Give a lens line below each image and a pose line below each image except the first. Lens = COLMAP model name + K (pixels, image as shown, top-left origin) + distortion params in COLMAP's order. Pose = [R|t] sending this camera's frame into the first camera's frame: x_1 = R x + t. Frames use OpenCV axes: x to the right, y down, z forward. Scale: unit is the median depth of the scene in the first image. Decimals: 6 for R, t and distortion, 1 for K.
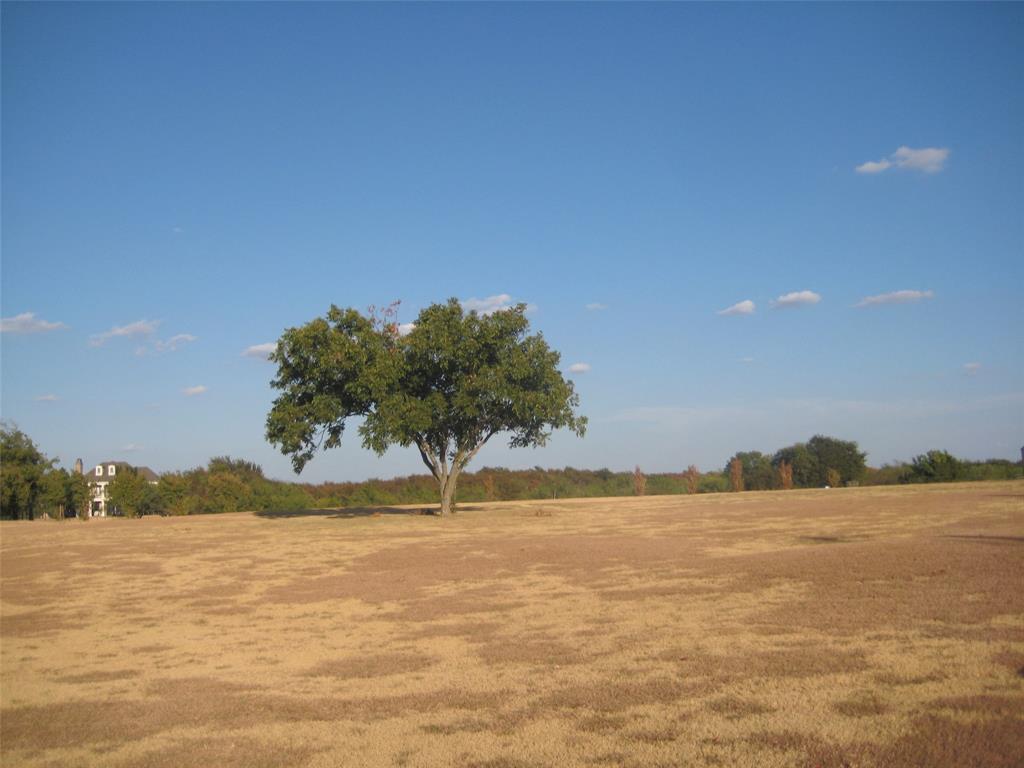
lens RADIAL K [[1050.3, 0, 512.0], [0, 1050.3, 384.0], [0, 0, 1]] dist [-0.174009, 0.223744]
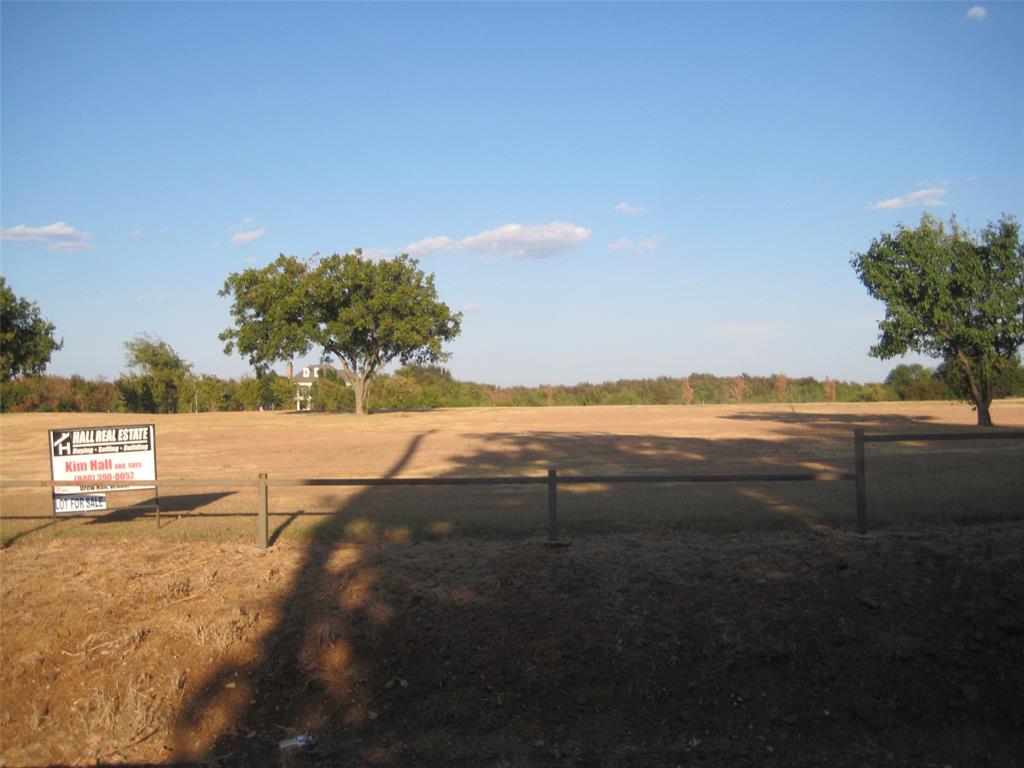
lens RADIAL K [[1050.3, 0, 512.0], [0, 1050.3, 384.0], [0, 0, 1]] dist [-0.174009, 0.223744]
pose [[0.971624, 0.019920, -0.235692, 0.196812], [0.001713, 0.995829, 0.091225, -0.014464], [0.236527, -0.089040, 0.967537, -0.100547]]
